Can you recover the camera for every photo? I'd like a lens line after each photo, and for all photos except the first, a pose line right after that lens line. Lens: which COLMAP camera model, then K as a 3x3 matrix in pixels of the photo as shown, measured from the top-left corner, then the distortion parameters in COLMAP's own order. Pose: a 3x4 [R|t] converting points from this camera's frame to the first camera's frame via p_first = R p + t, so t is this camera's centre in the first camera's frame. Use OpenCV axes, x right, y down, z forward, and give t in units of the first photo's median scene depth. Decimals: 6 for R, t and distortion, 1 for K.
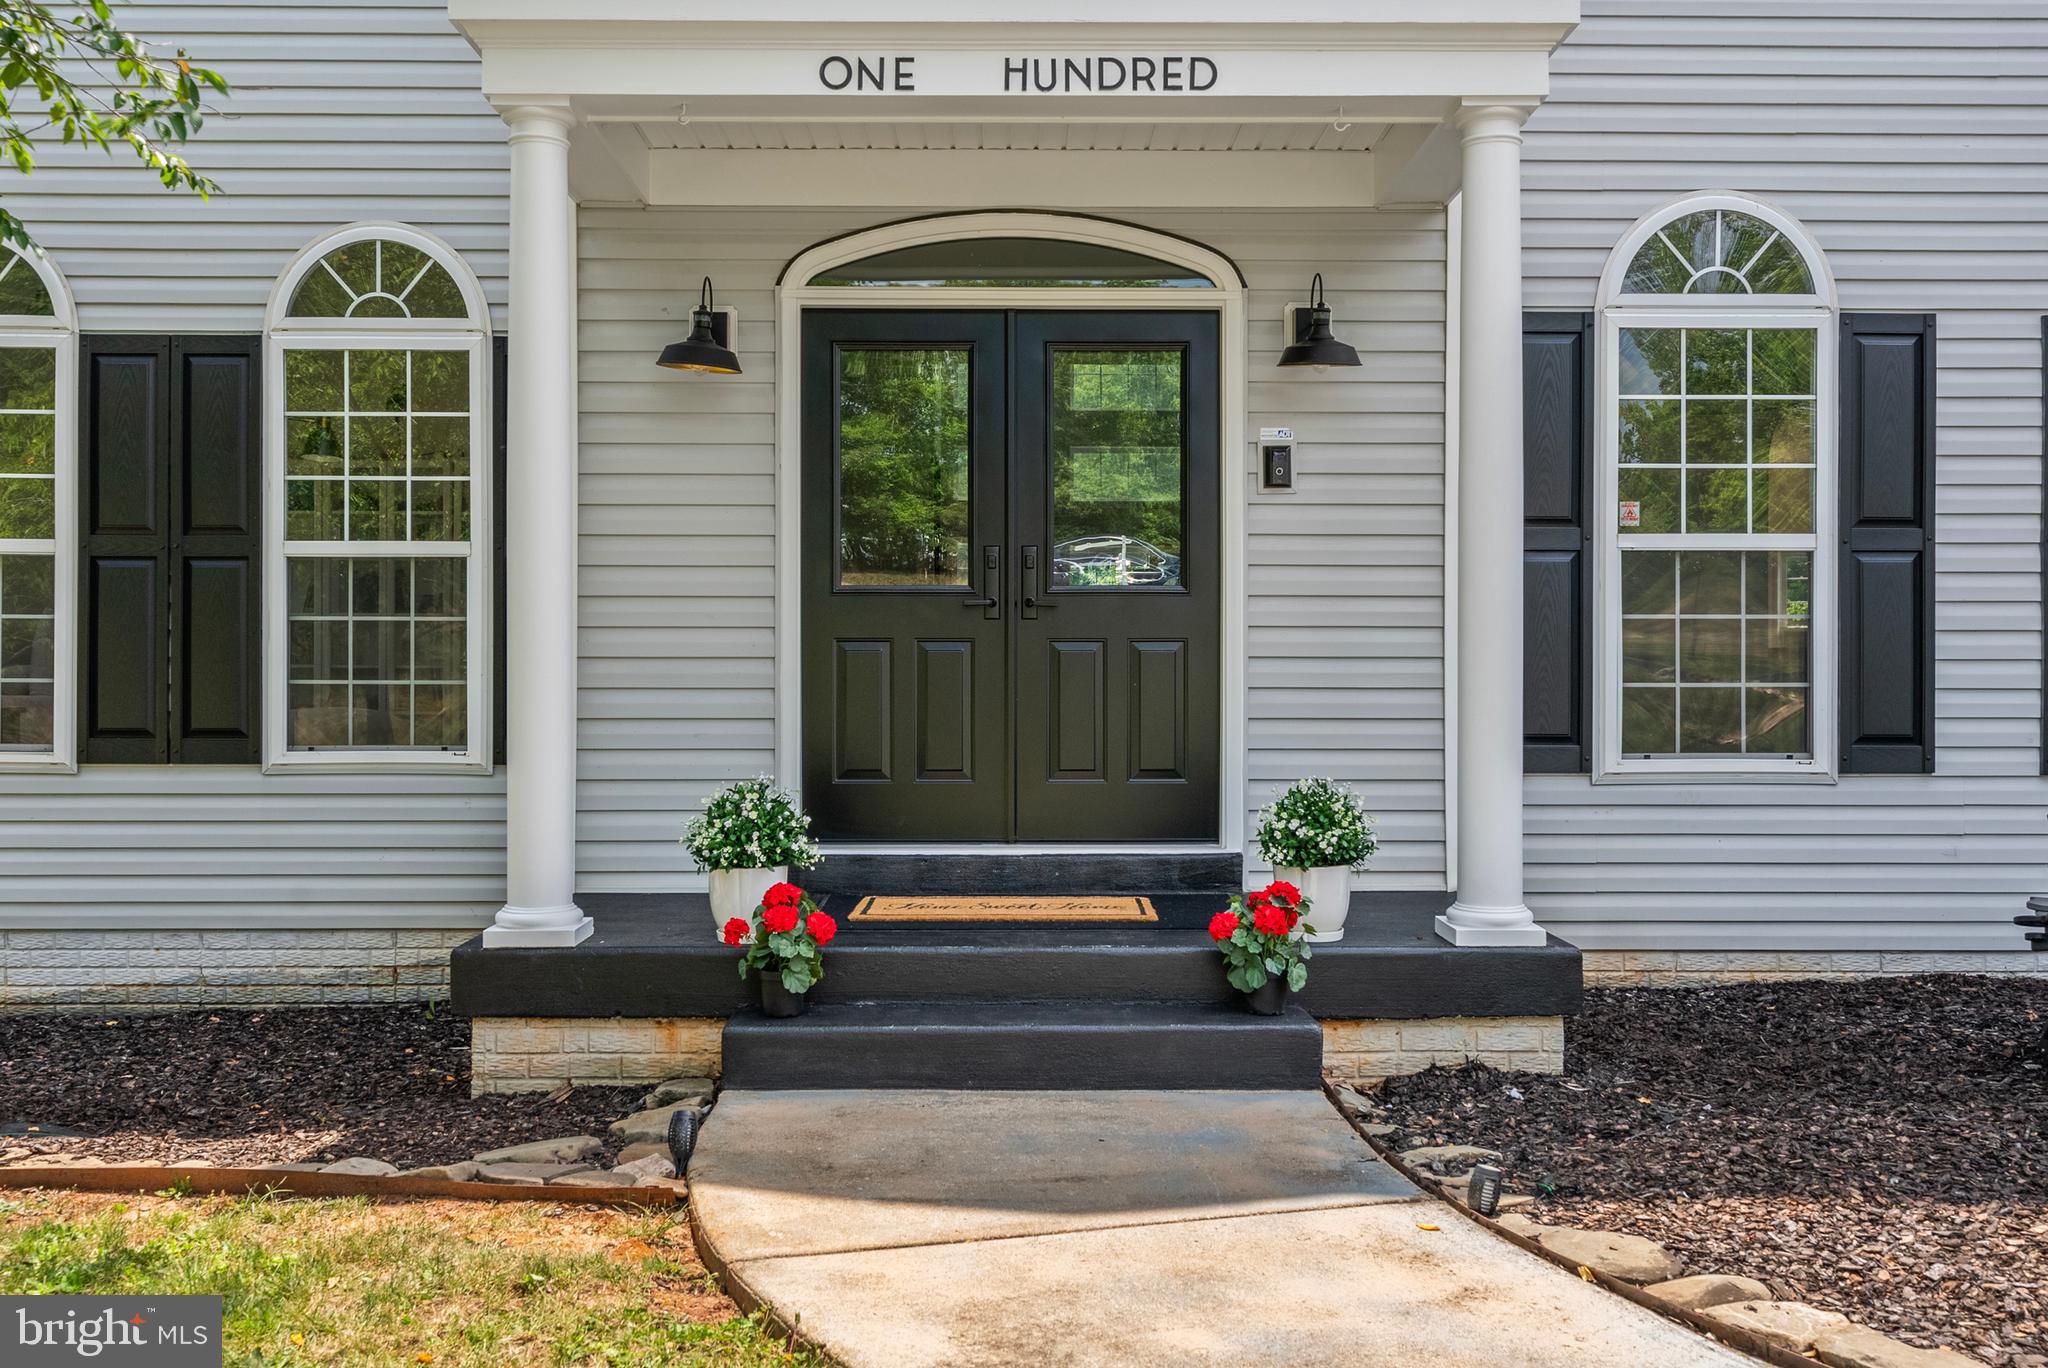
lens RADIAL K [[1848.7, 0, 1024.0], [0, 1848.7, 684.0], [0, 0, 1]] dist [-0.012754, -0.005201]
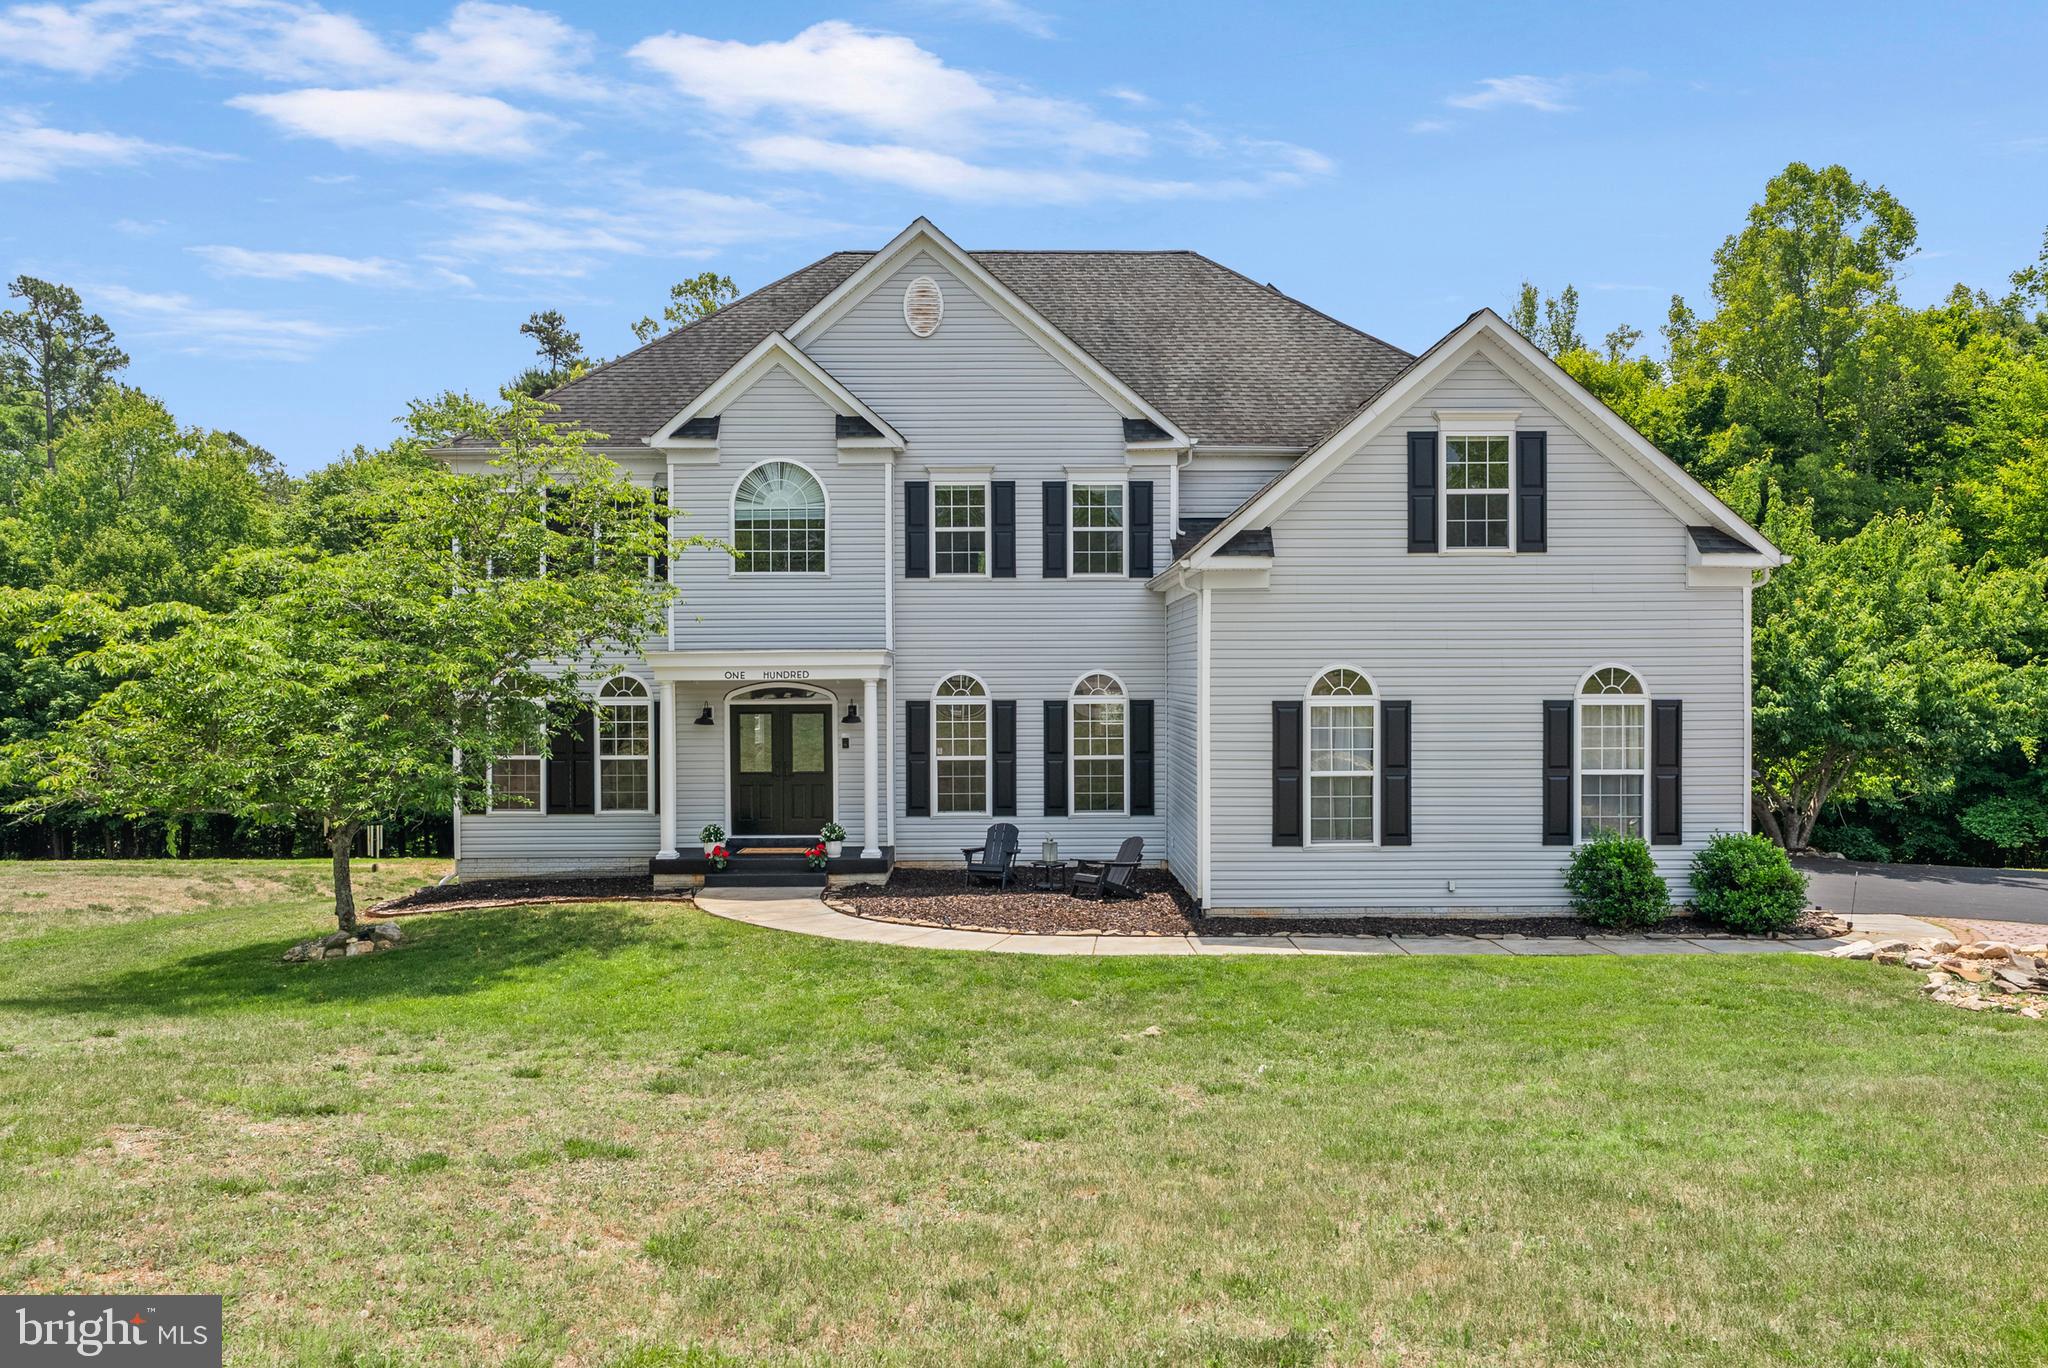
lens RADIAL K [[1448.4, 0, 1024.0], [0, 1448.4, 684.0], [0, 0, 1]] dist [0.001946, -0.002543]
pose [[0.999890, -0.006360, -0.013420, 0.586293], [0.006433, 0.999965, 0.005336, -0.267259], [0.013385, -0.005422, 0.999896, -2.248288]]
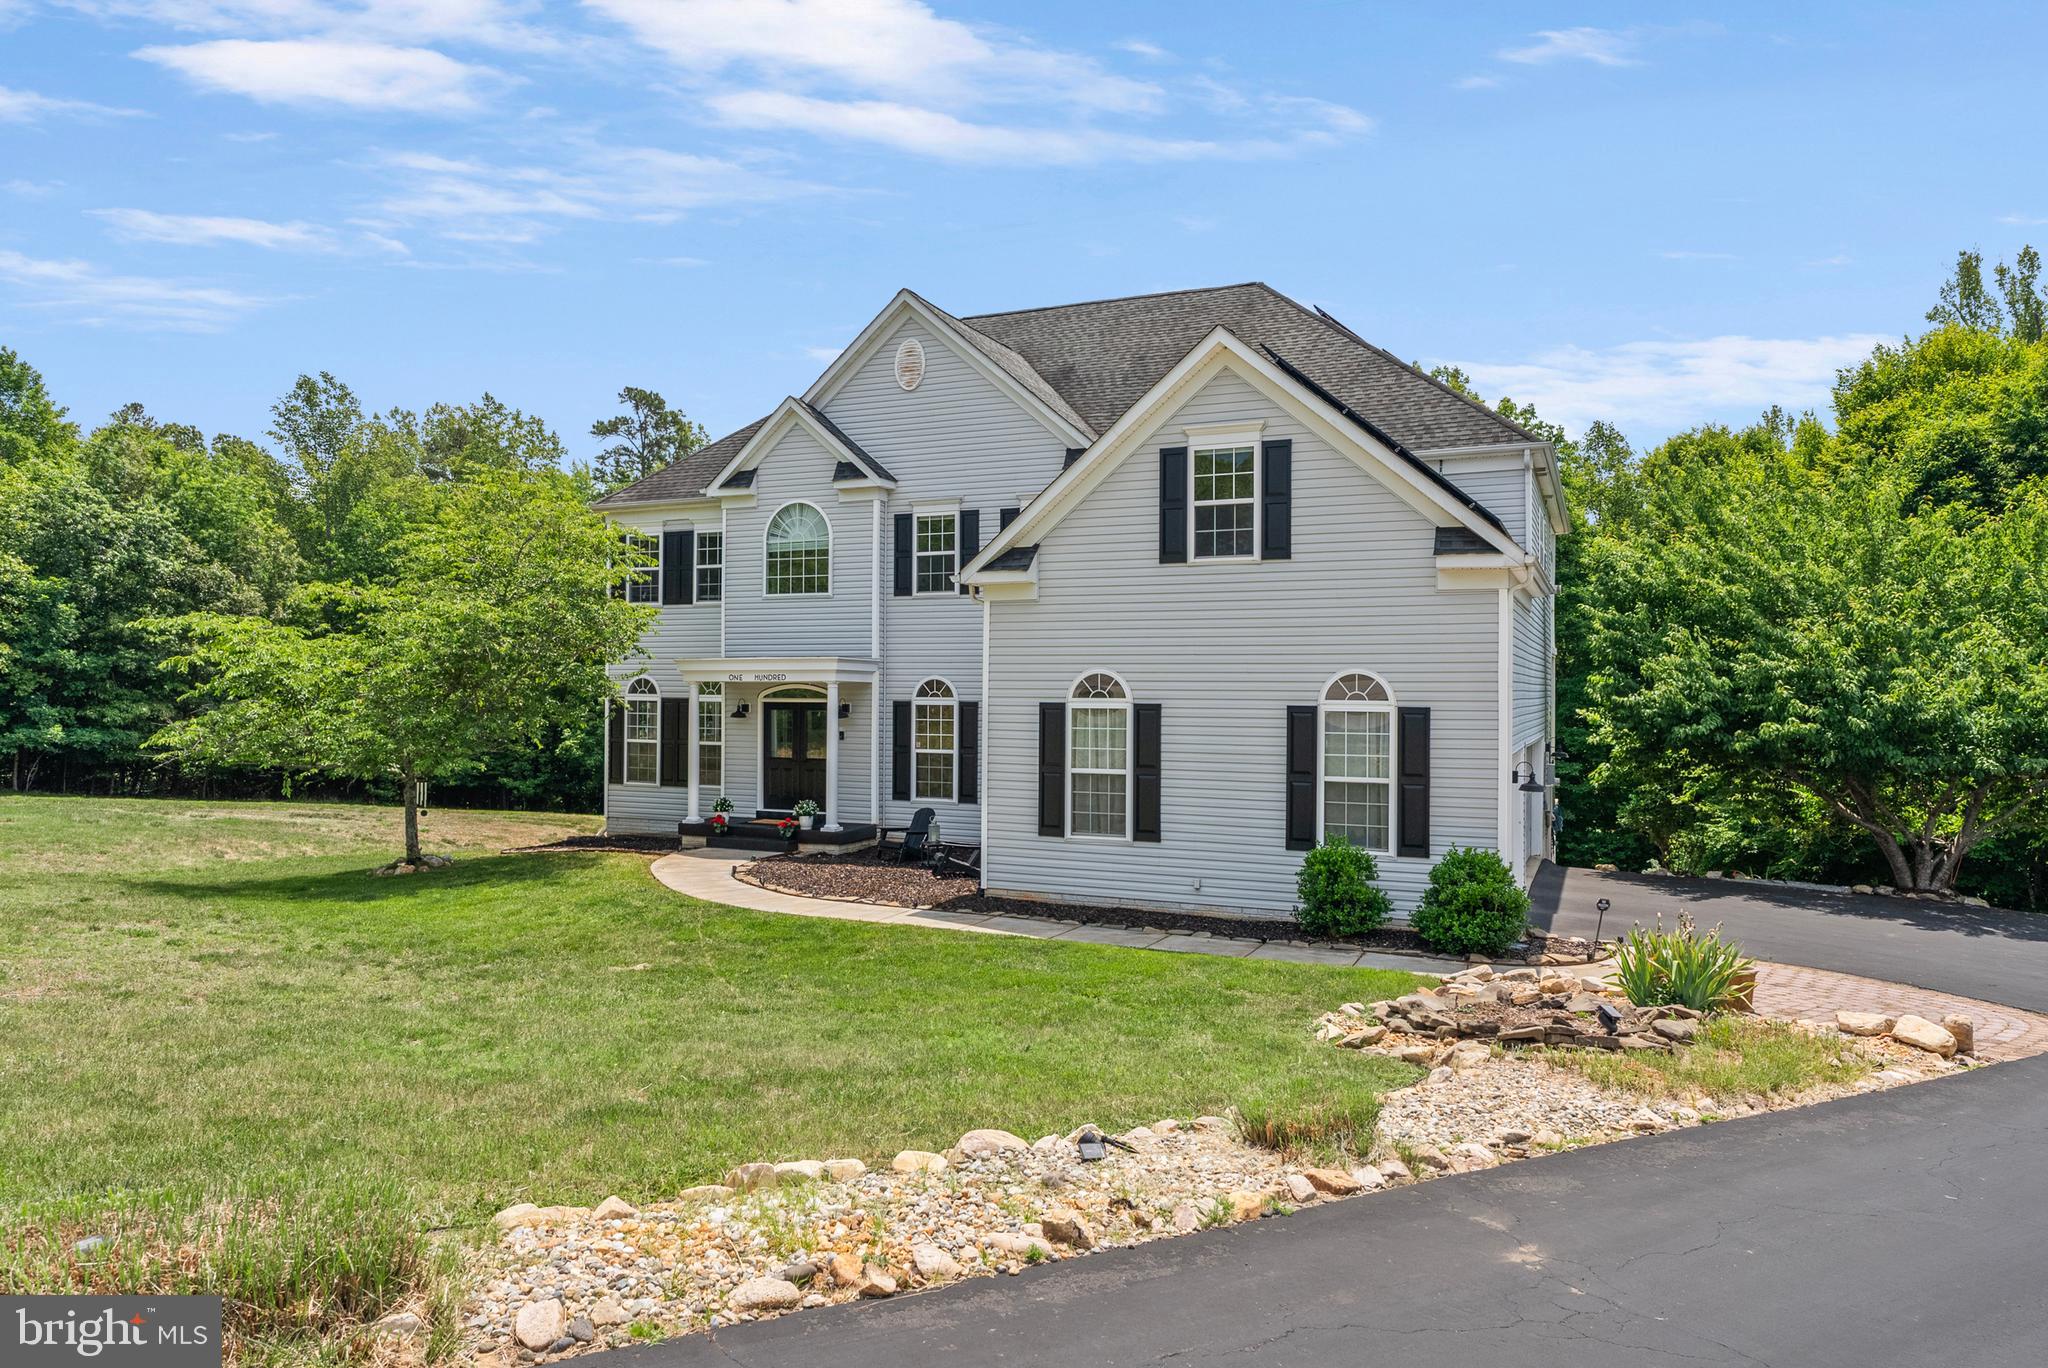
lens RADIAL K [[1310.5, 0, 1024.0], [0, 1310.5, 684.0], [0, 0, 1]] dist [0.008455, 0.001213]
pose [[0.907020, 0.001826, -0.421083, 2.069951], [-0.003793, 0.999985, -0.003834, -0.246297], [0.421070, 0.005075, 0.907014, -1.985713]]
